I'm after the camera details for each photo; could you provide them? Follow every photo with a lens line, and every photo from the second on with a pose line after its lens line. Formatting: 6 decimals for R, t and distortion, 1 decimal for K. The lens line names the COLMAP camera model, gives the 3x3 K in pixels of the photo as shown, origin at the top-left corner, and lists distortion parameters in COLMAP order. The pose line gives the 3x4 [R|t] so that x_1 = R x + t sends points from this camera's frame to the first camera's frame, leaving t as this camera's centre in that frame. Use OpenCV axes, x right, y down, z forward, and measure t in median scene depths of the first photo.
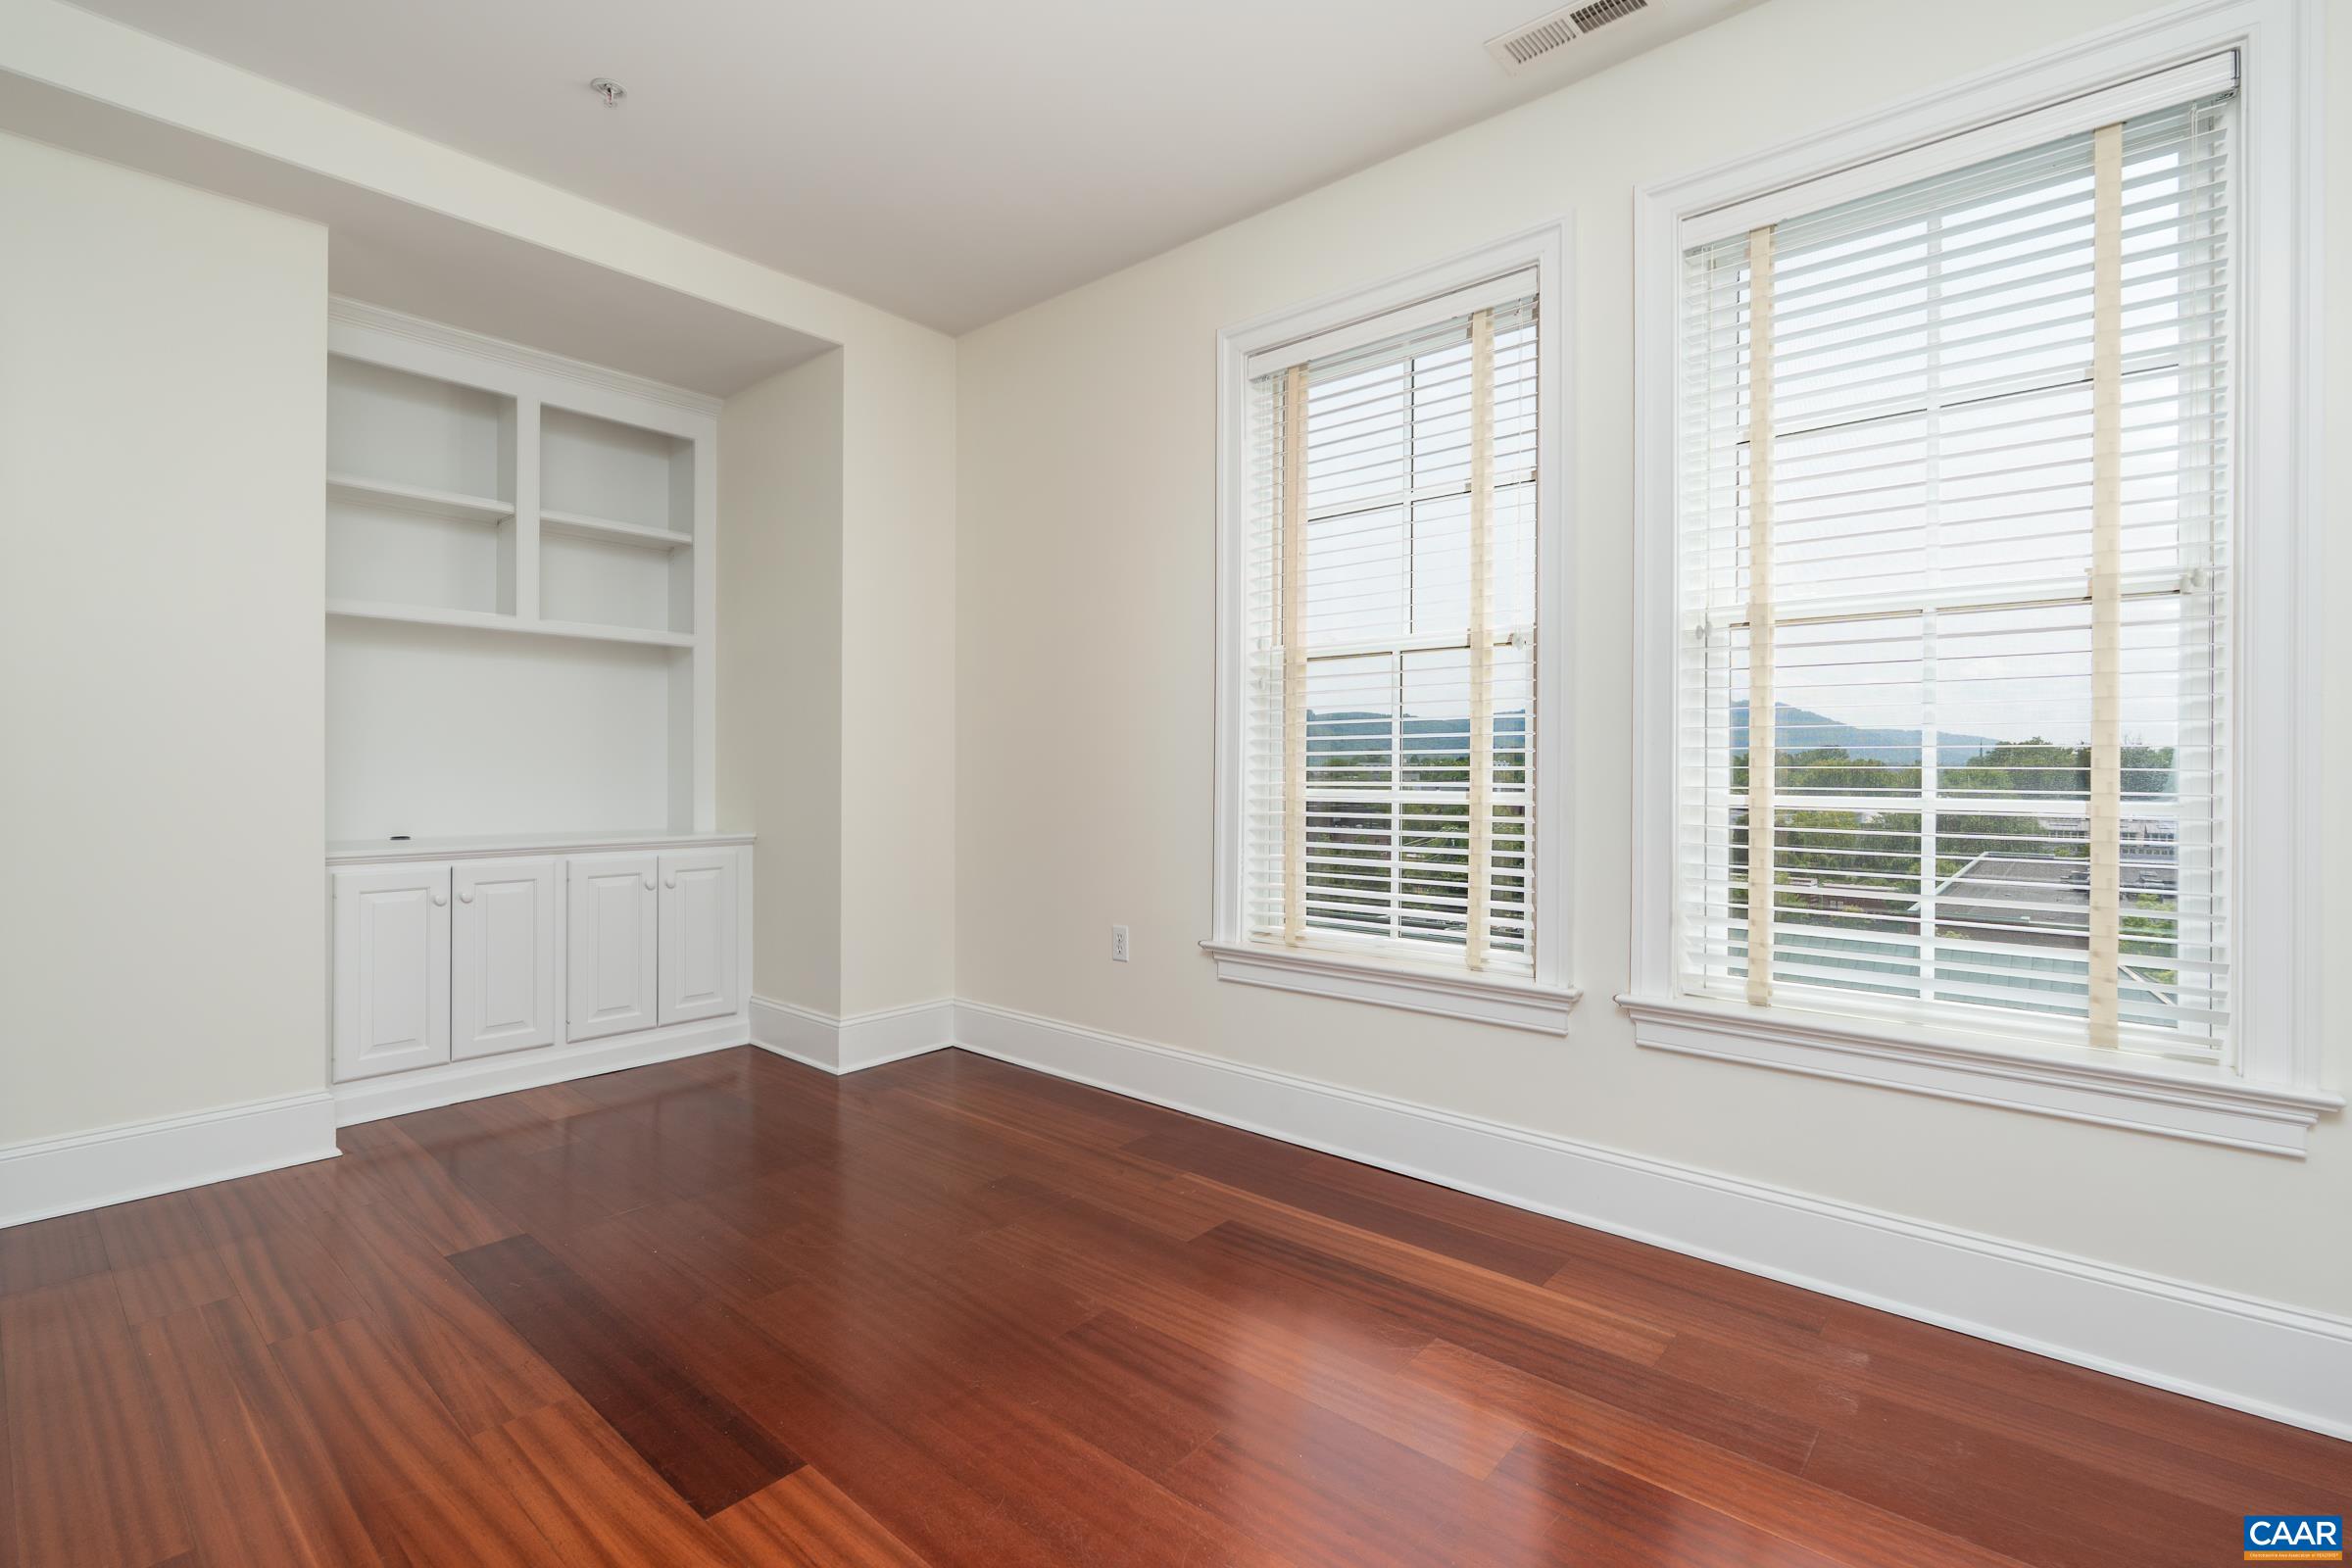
lens RADIAL K [[1047.2, 0, 1194.1], [0, 1047.2, 786.6], [0, 0, 1]] dist [-0.006487, 0.001246]
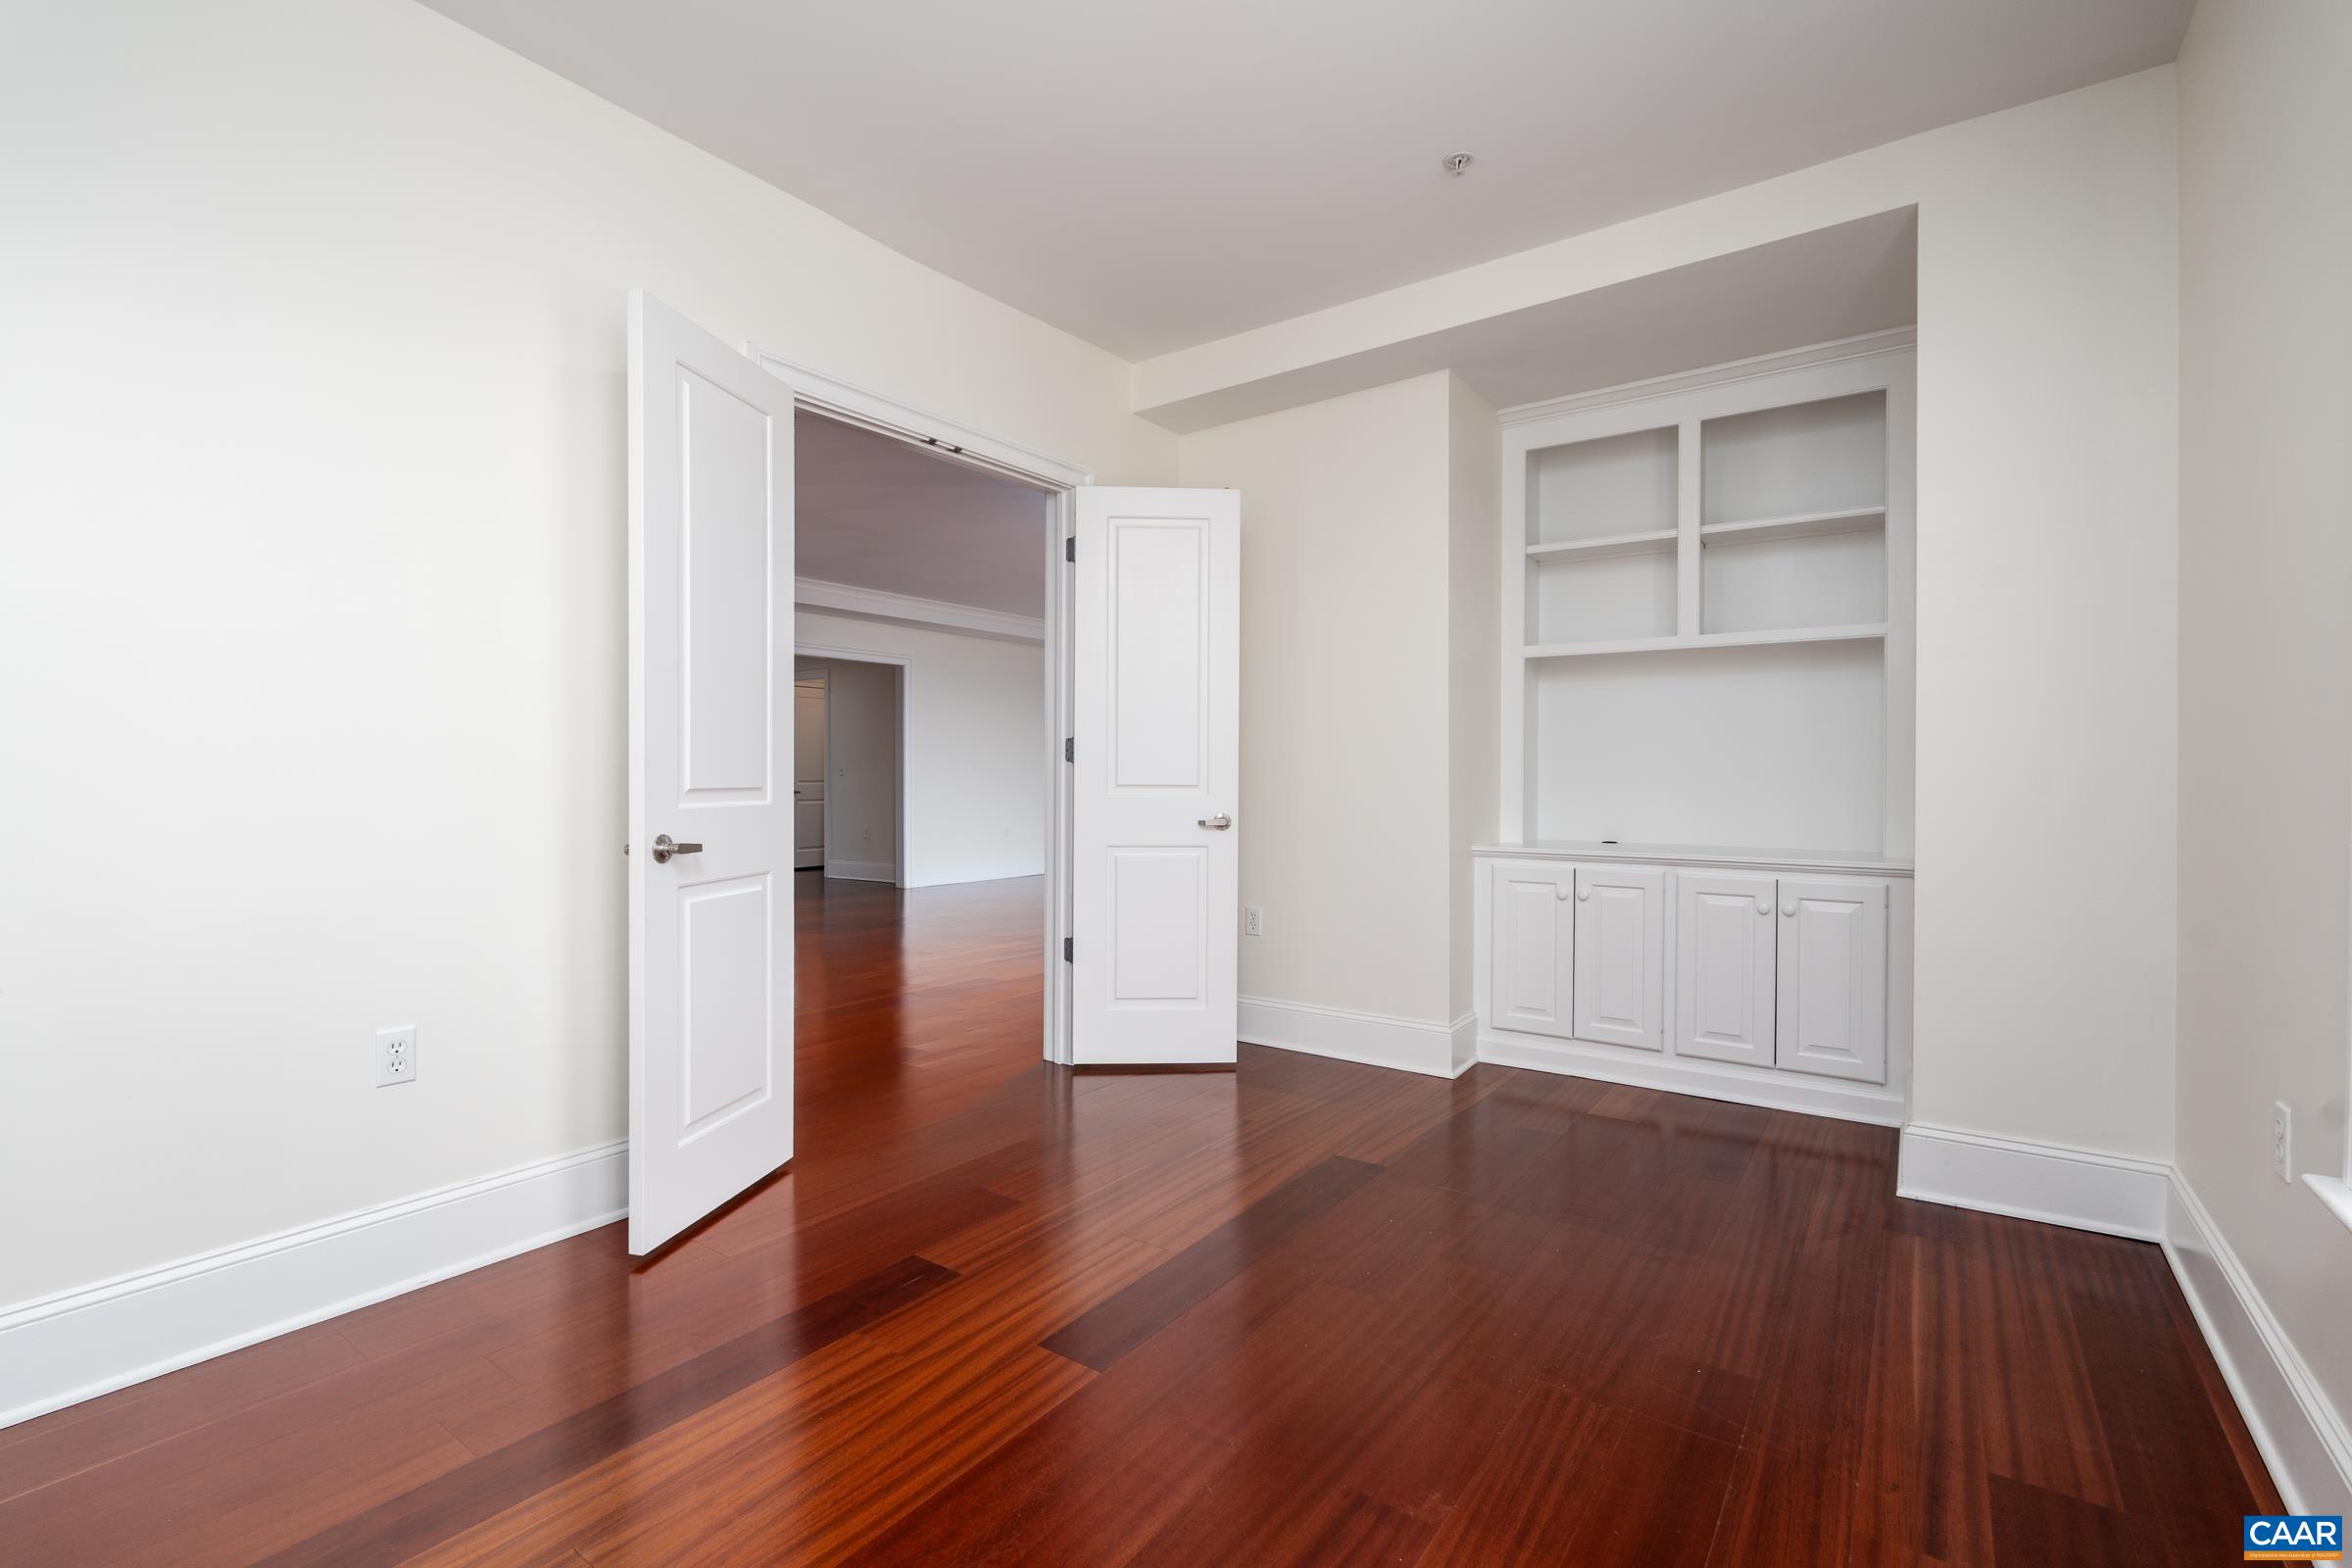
lens RADIAL K [[1047.2, 0, 1186.9], [0, 1047.2, 790.8], [0, 0, 1]] dist [-0.006487, 0.001246]
pose [[0.082138, 0.005753, -0.996604, 0.368614], [-0.019761, 0.999796, 0.004143, -0.003493], [0.996425, 0.019353, 0.082235, 0.454768]]
